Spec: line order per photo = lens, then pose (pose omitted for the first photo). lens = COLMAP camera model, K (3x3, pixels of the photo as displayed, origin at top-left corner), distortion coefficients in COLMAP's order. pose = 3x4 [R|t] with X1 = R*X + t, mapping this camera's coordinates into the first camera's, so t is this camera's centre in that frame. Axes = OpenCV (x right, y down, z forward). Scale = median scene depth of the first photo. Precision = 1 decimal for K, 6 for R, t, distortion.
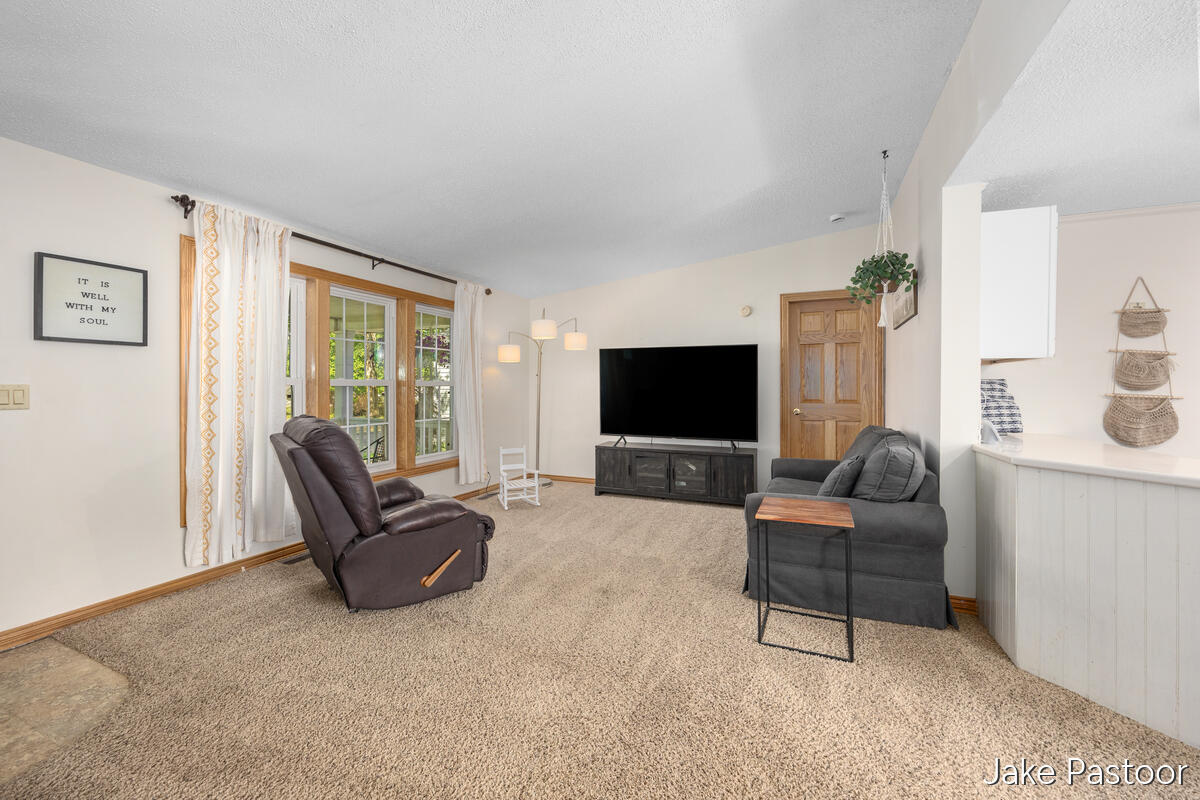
lens RADIAL K [[477.5, 0, 602.6], [0, 477.5, 381.9], [0, 0, 1]] dist [-0.010163, 0.000823]
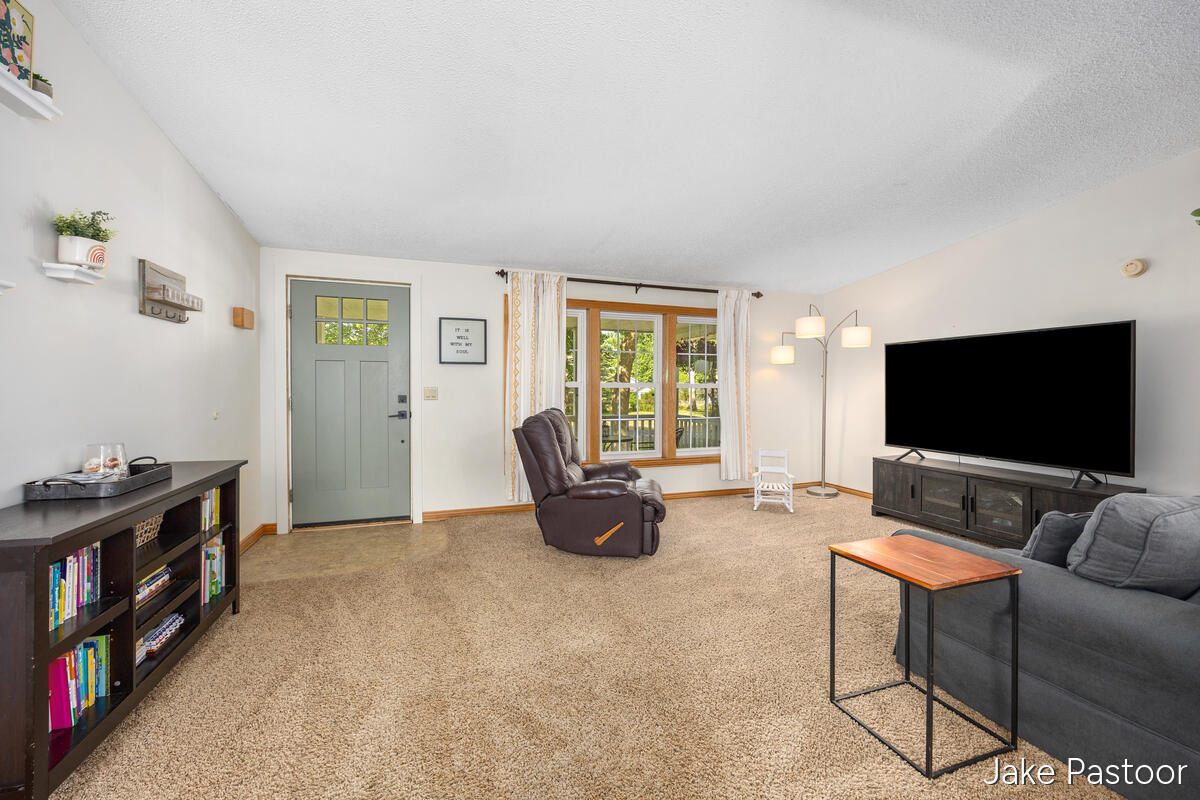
lens RADIAL K [[477.5, 0, 608.7], [0, 477.5, 394.0], [0, 0, 1]] dist [-0.010163, 0.000823]
pose [[0.687385, 0.009600, -0.726230, 0.396114], [0.006139, 0.999800, 0.019027, 0.000736], [0.726267, -0.017537, 0.687189, 0.100615]]
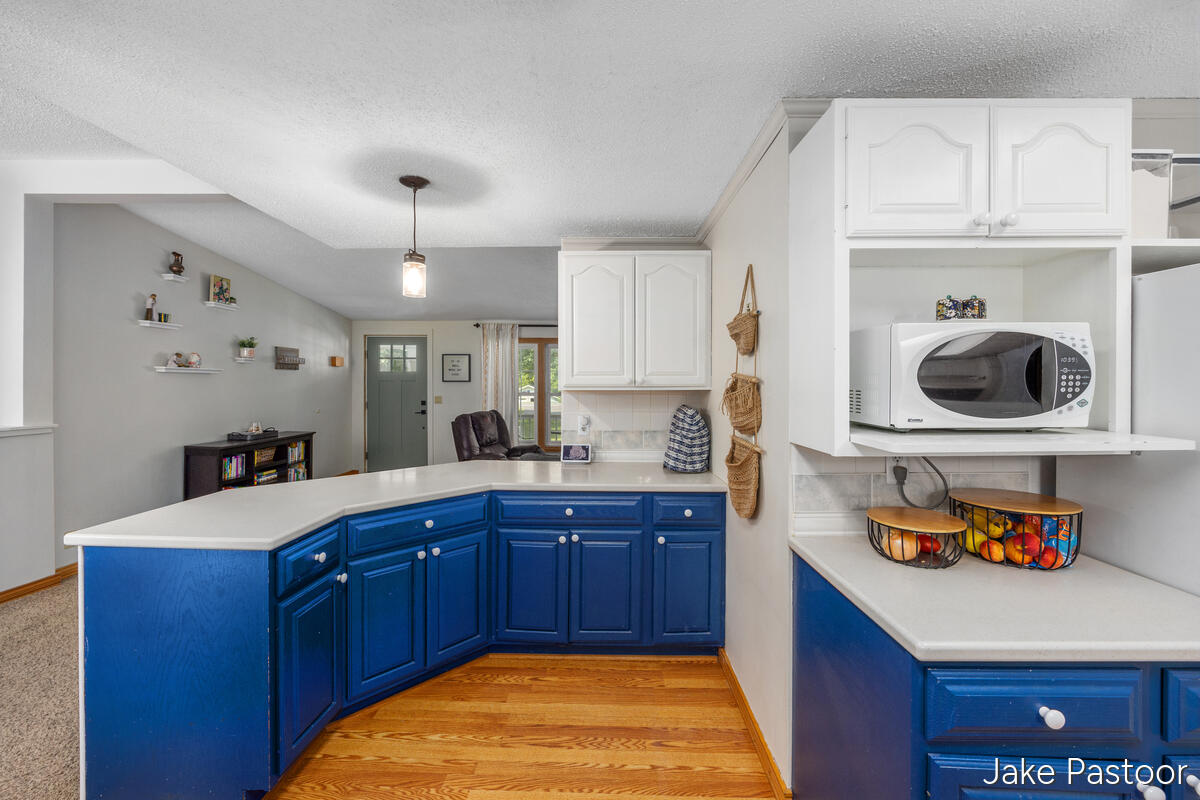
lens RADIAL K [[477.5, 0, 595.5], [0, 477.5, 390.8], [0, 0, 1]] dist [-0.010163, 0.000823]
pose [[0.370260, 0.013160, -0.928835, 1.277619], [0.005207, 0.999855, 0.016242, -0.045218], [0.928913, -0.010850, 0.370138, 0.454626]]
